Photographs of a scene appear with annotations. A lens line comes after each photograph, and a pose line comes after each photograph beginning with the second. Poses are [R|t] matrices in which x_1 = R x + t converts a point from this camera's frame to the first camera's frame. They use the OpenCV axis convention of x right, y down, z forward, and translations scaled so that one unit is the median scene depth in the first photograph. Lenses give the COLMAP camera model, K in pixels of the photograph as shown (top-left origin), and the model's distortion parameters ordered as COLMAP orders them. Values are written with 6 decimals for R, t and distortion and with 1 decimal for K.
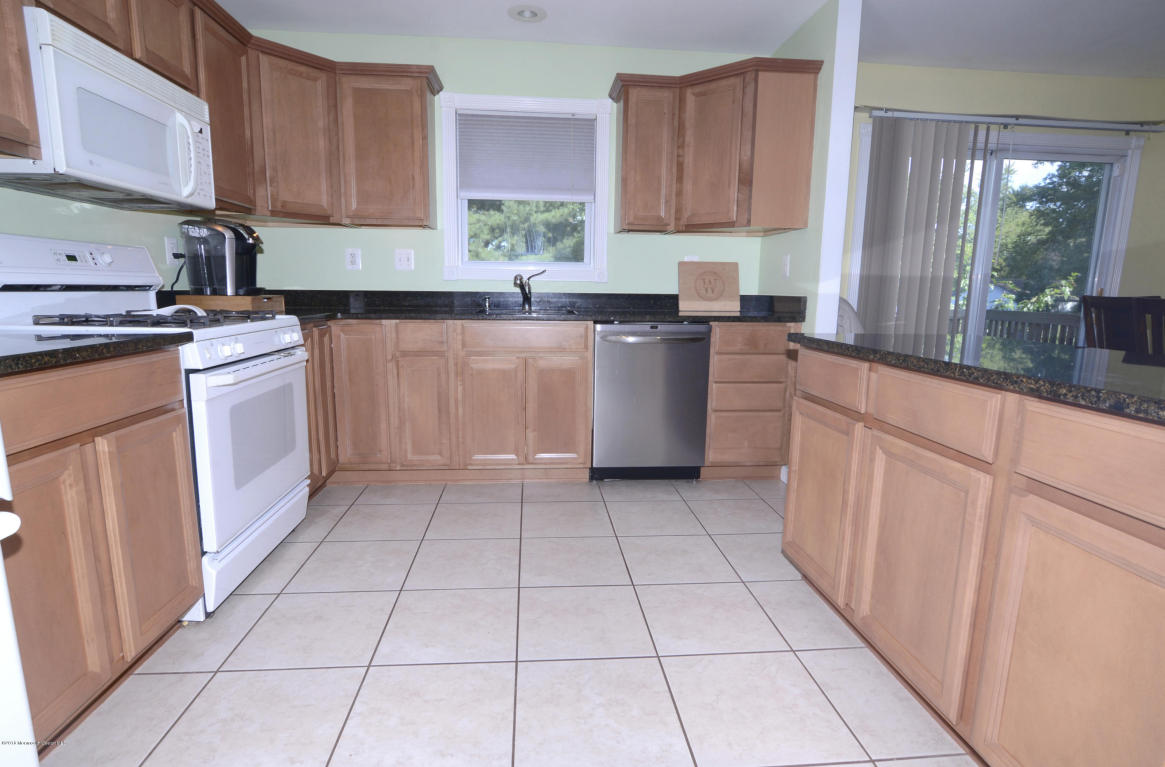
lens RADIAL K [[568.9, 0, 580.3], [0, 568.9, 377.7], [0, 0, 1]] dist [-0.035911, 0.011446]
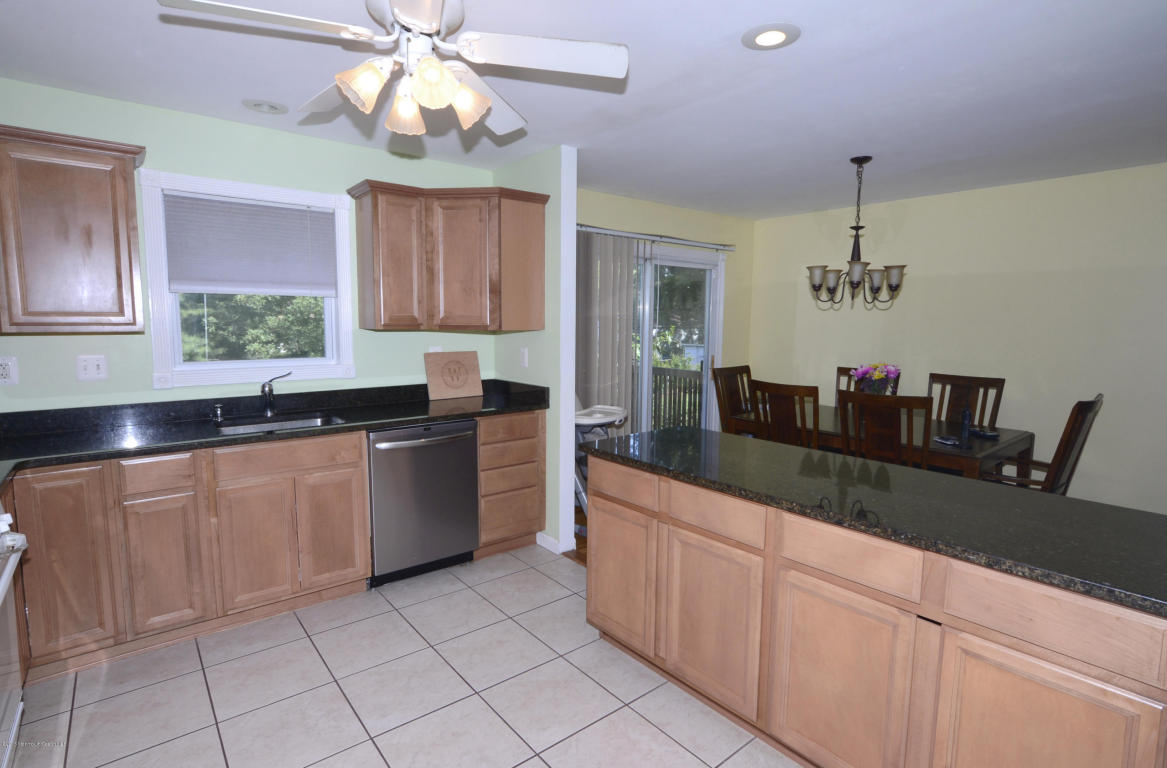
lens RADIAL K [[569.9, 0, 581.3], [0, 569.9, 378.2], [0, 0, 1]] dist [-0.035911, 0.011446]
pose [[0.827644, -0.066150, 0.557341, -0.205817], [0.093649, 0.995385, -0.020928, -0.129478], [-0.553385, 0.069515, 0.830020, -0.029027]]
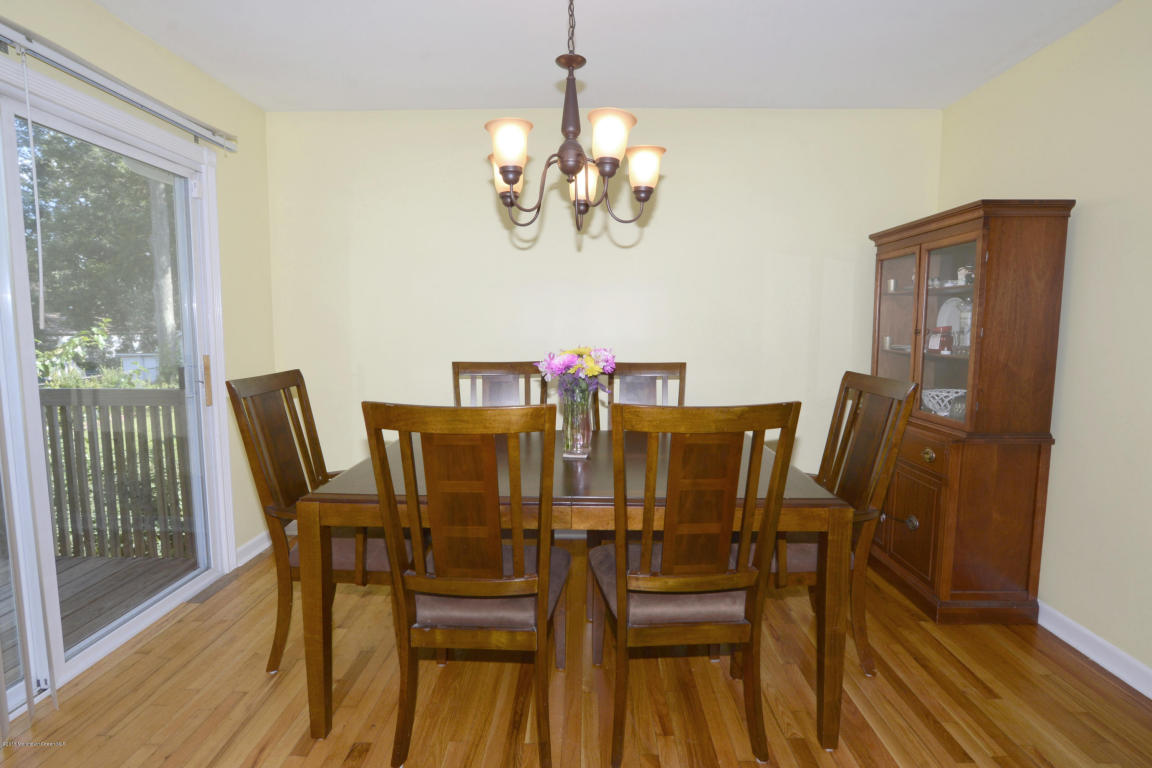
lens RADIAL K [[550.6, 0, 583.2], [0, 550.6, 384.2], [0, 0, 1]] dist [-0.024133, 0.001381]
pose [[0.087249, -0.118467, 0.989117, 0.369398], [0.157288, 0.982088, 0.103751, -0.153588], [-0.983691, 0.146524, 0.104320, 0.587143]]
